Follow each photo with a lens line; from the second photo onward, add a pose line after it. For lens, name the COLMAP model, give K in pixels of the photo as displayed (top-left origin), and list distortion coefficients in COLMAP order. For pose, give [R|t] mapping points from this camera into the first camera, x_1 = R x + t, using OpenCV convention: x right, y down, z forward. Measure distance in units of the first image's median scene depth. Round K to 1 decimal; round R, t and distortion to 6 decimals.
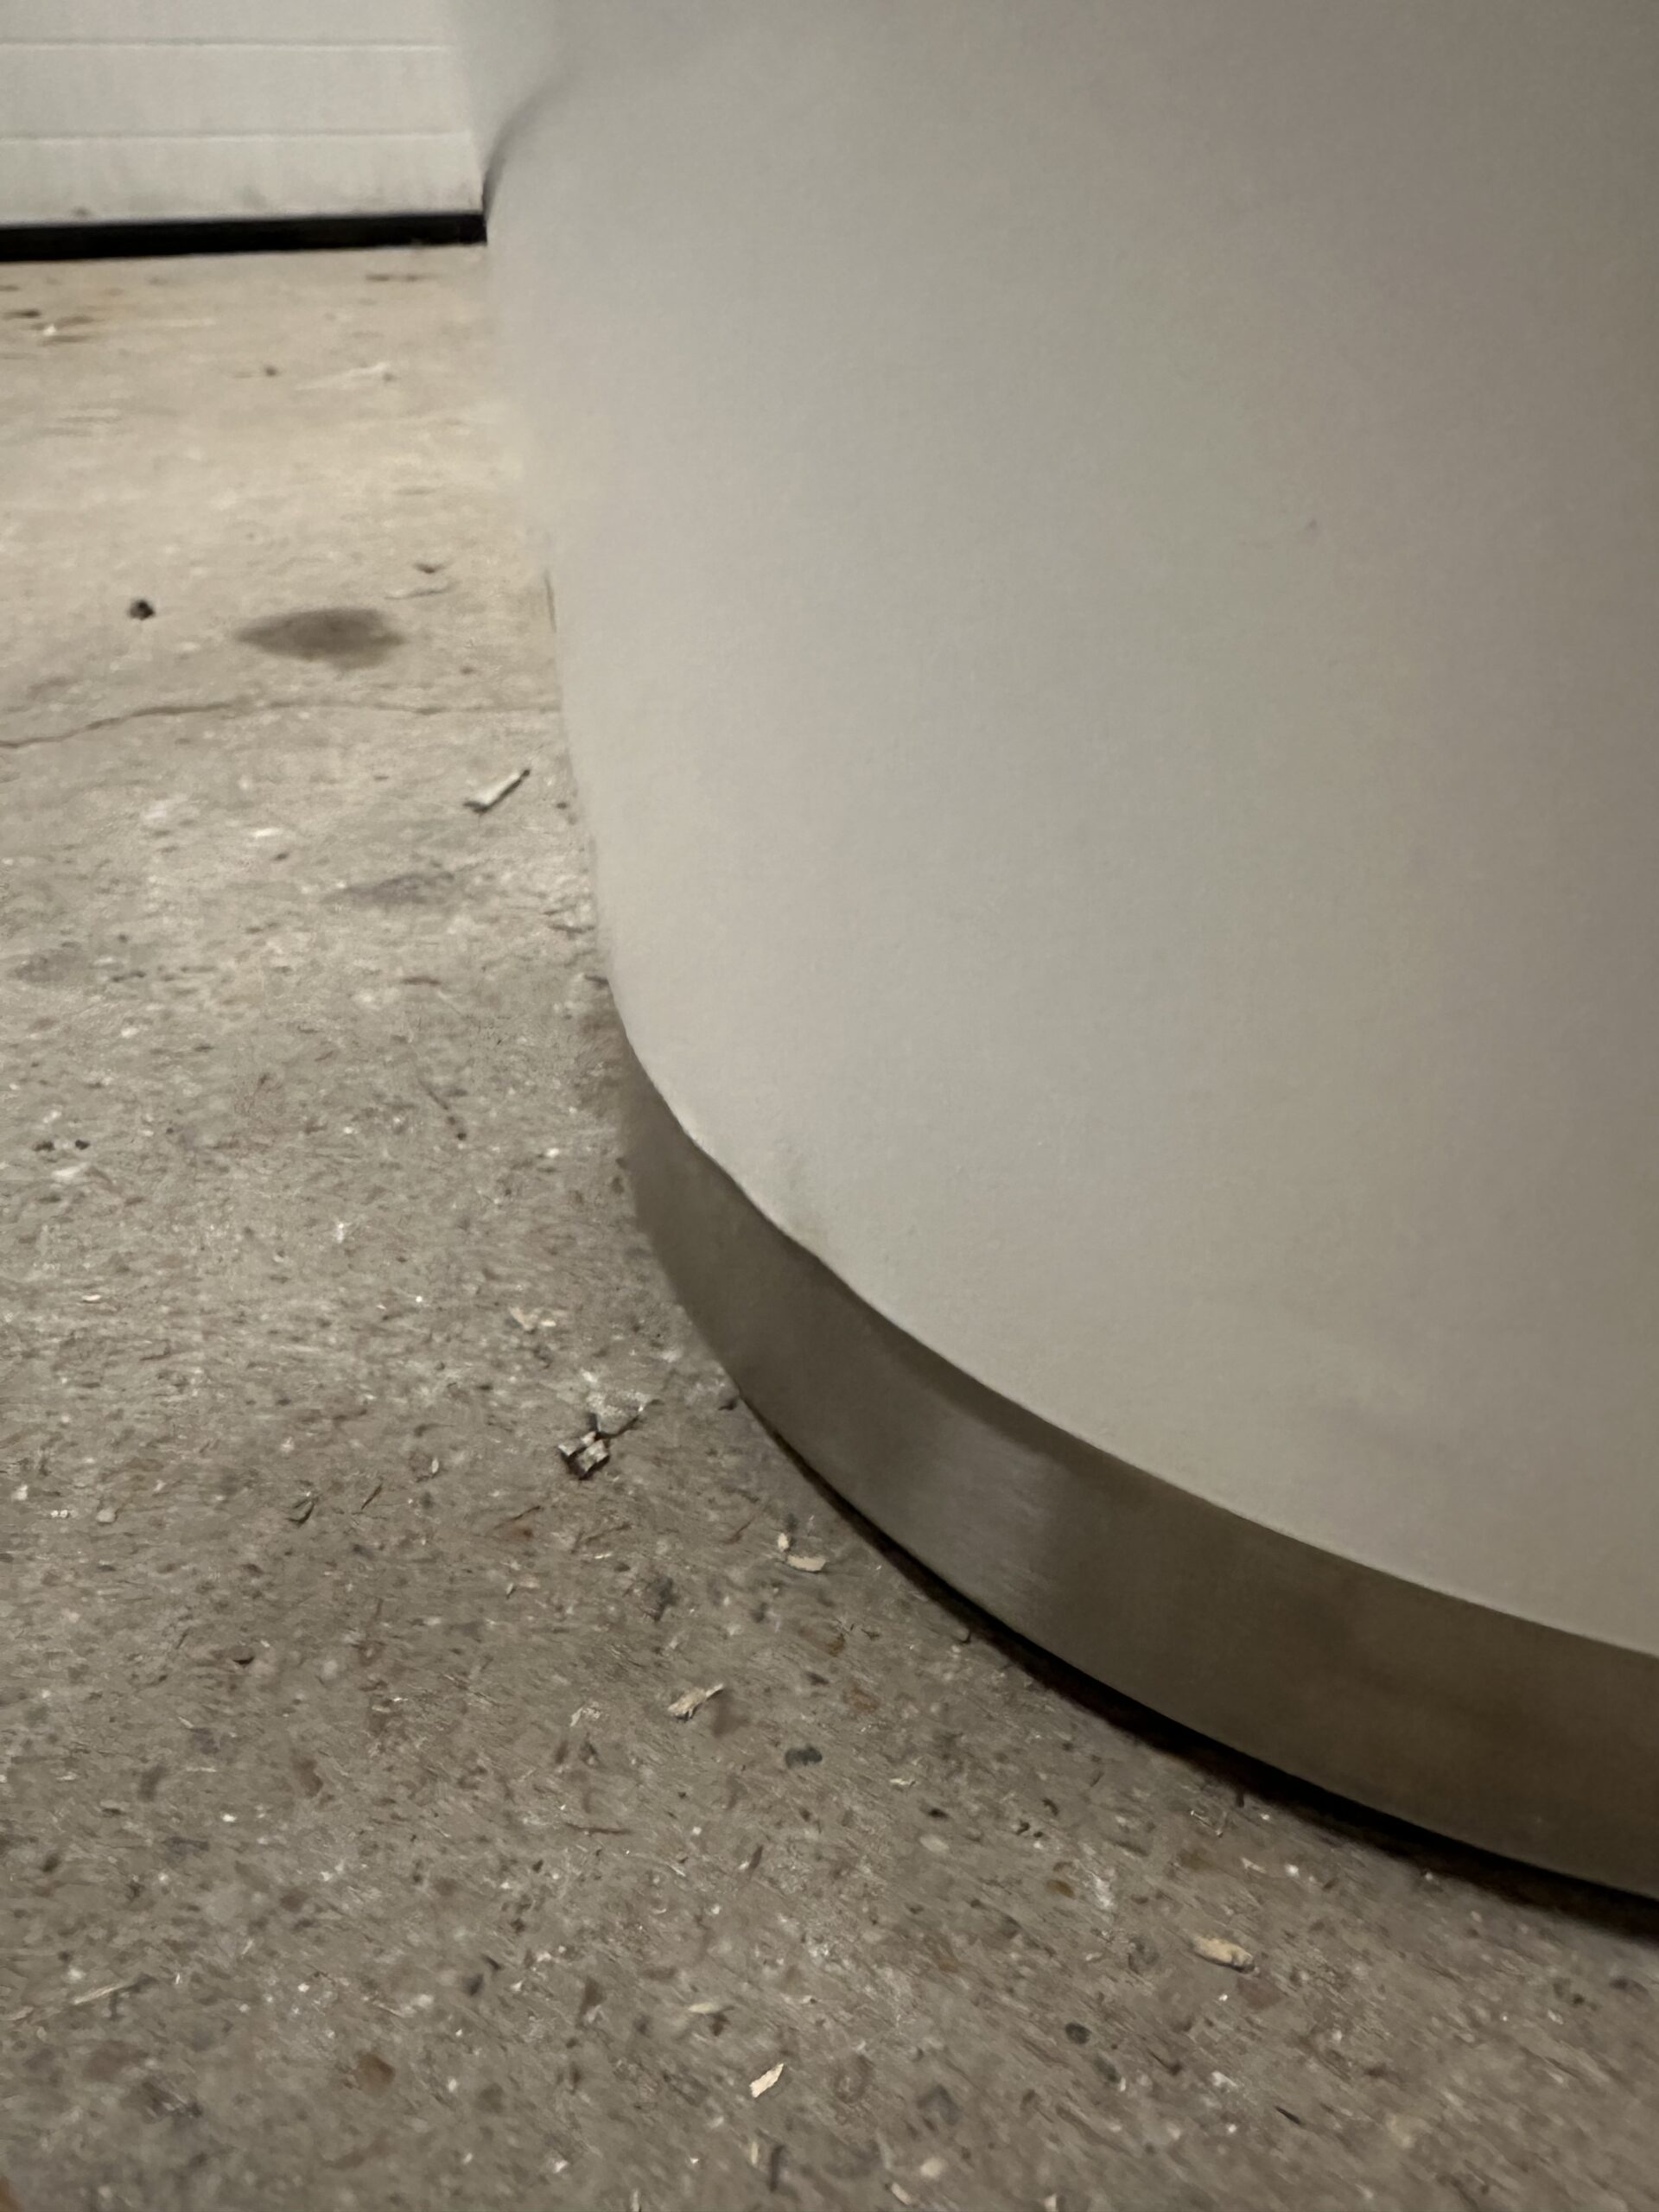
lens RADIAL K [[1556.9, 0, 764.6], [0, 1556.9, 1106.0], [0, 0, 1]] dist [-0.005537, -0.000139]
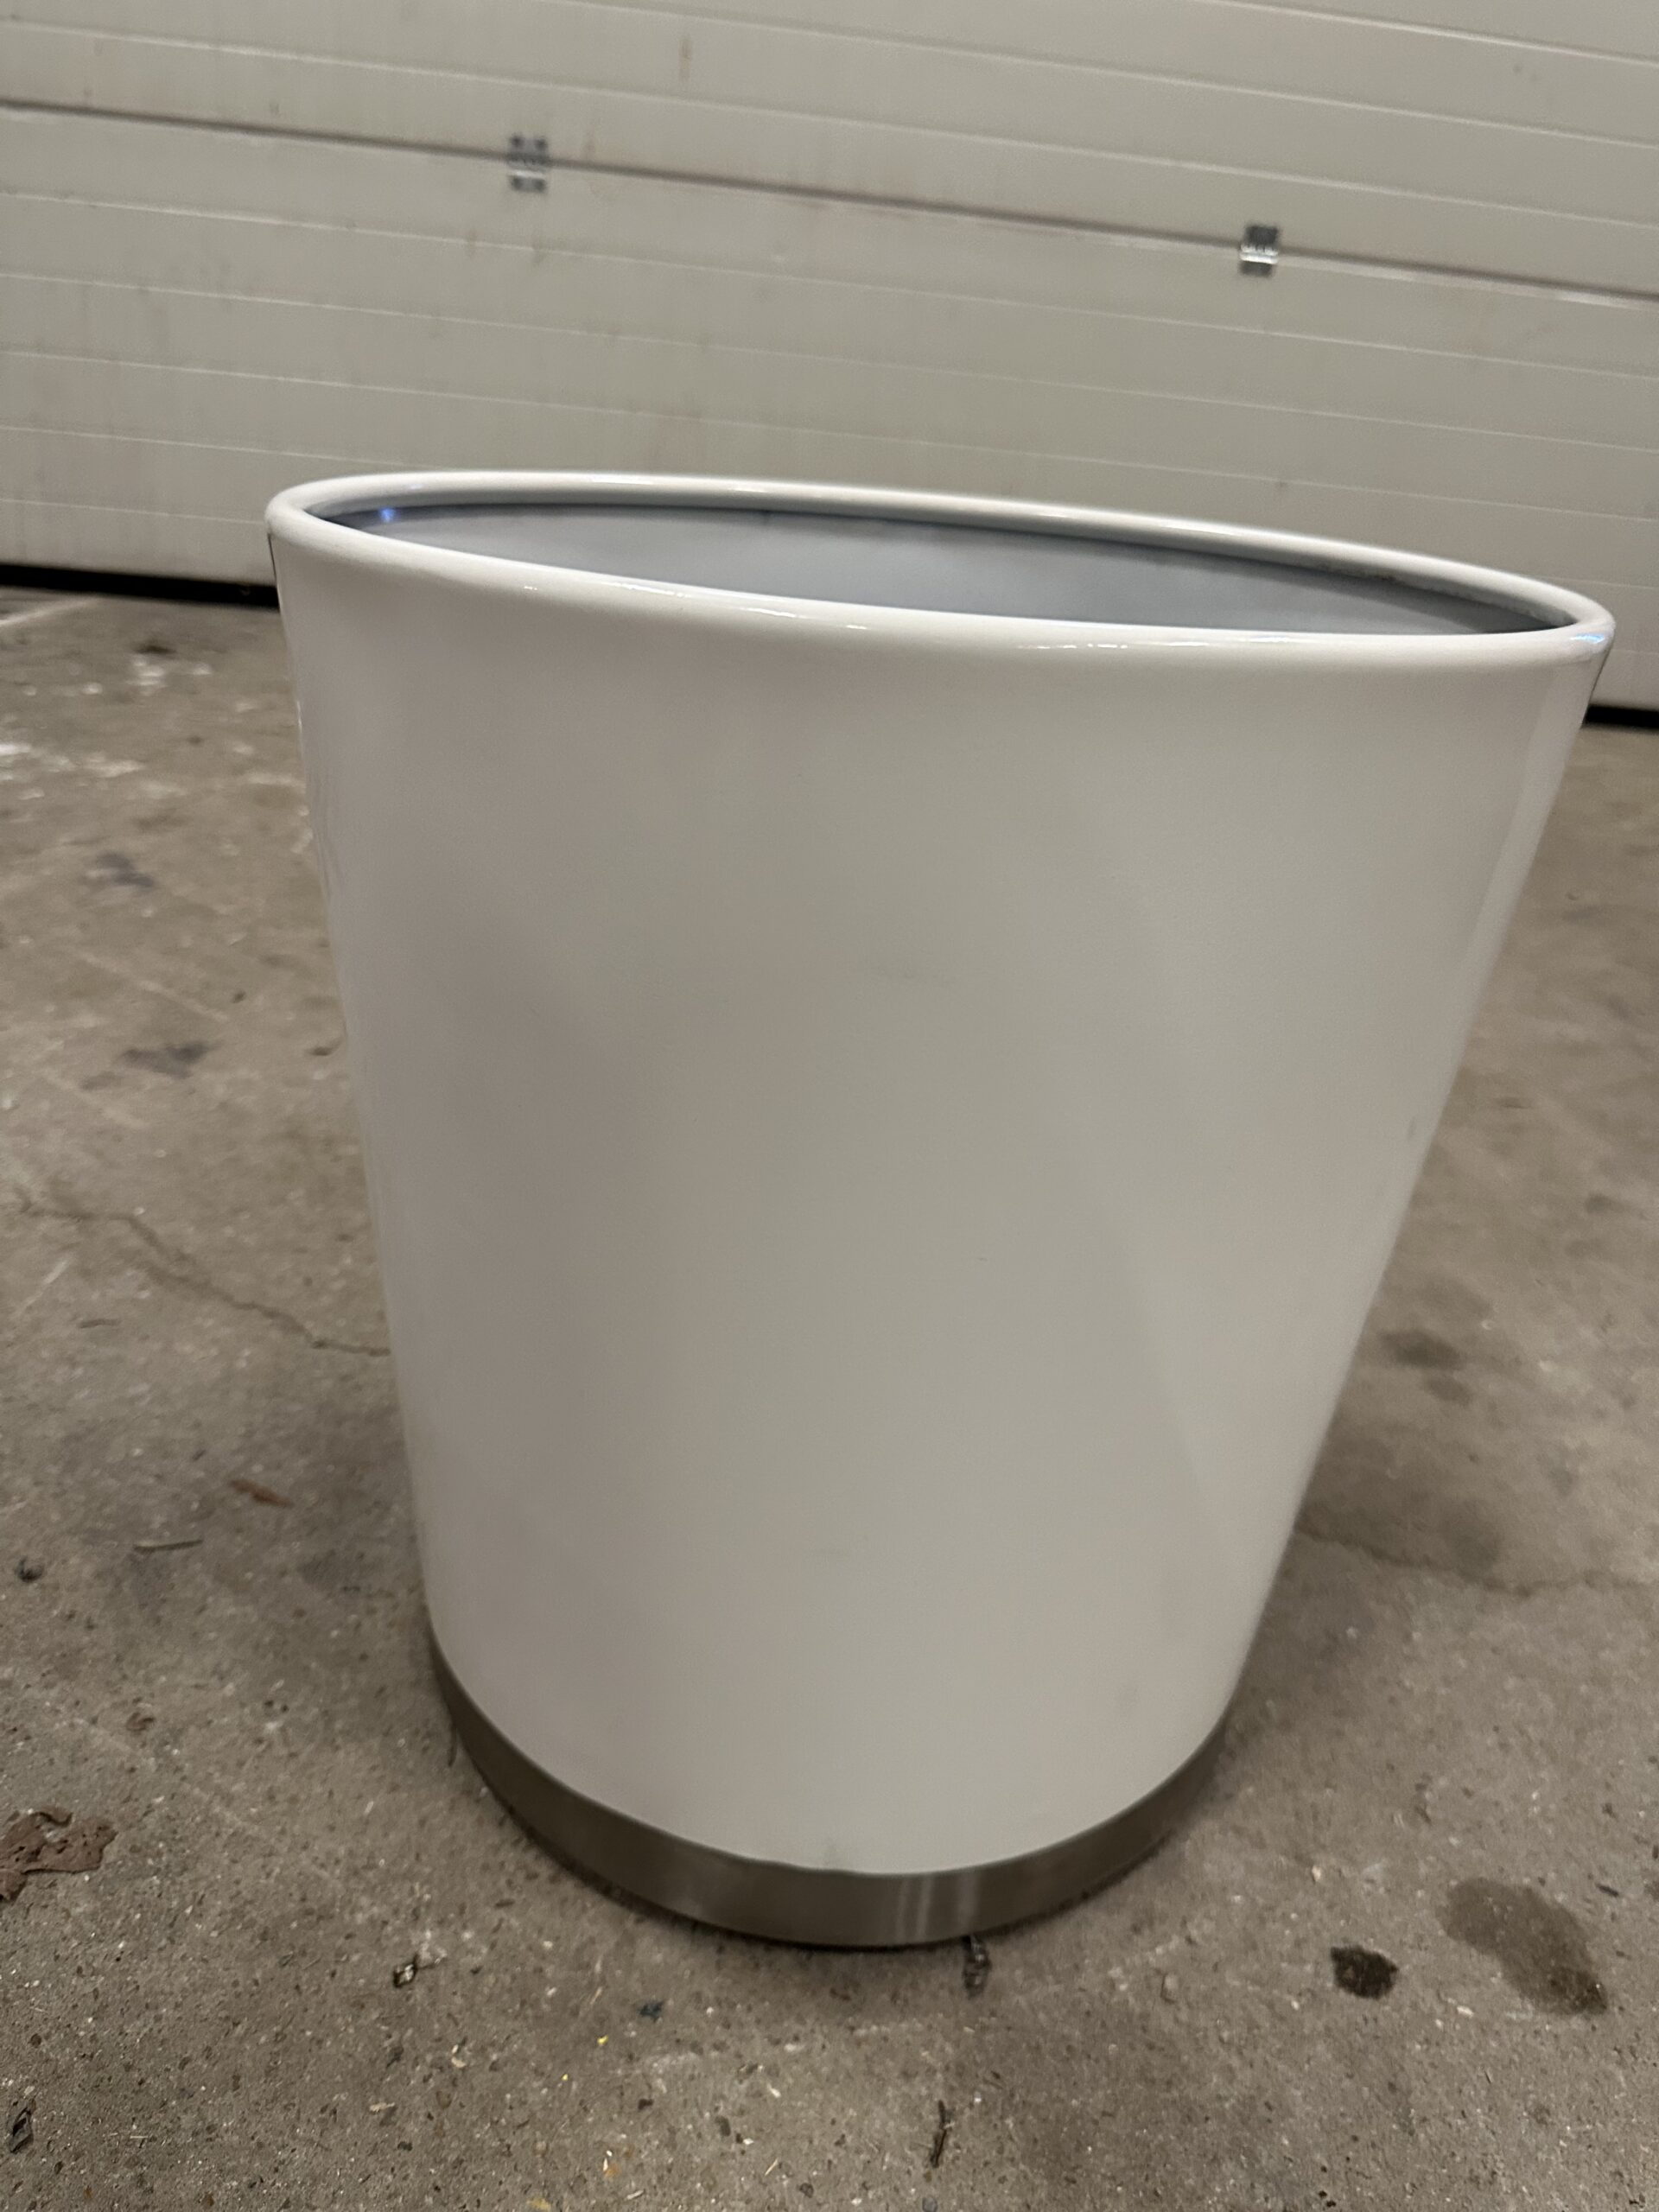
lens RADIAL K [[1605.3, 0, 831.1], [0, 1605.3, 1114.0], [0, 0, 1]] dist [-0.015085, -0.004552]
pose [[0.944510, 0.225194, -0.239143, 0.774618], [-0.259041, 0.958295, -0.120702, -0.893185], [0.201988, 0.175952, 0.963453, -1.394491]]
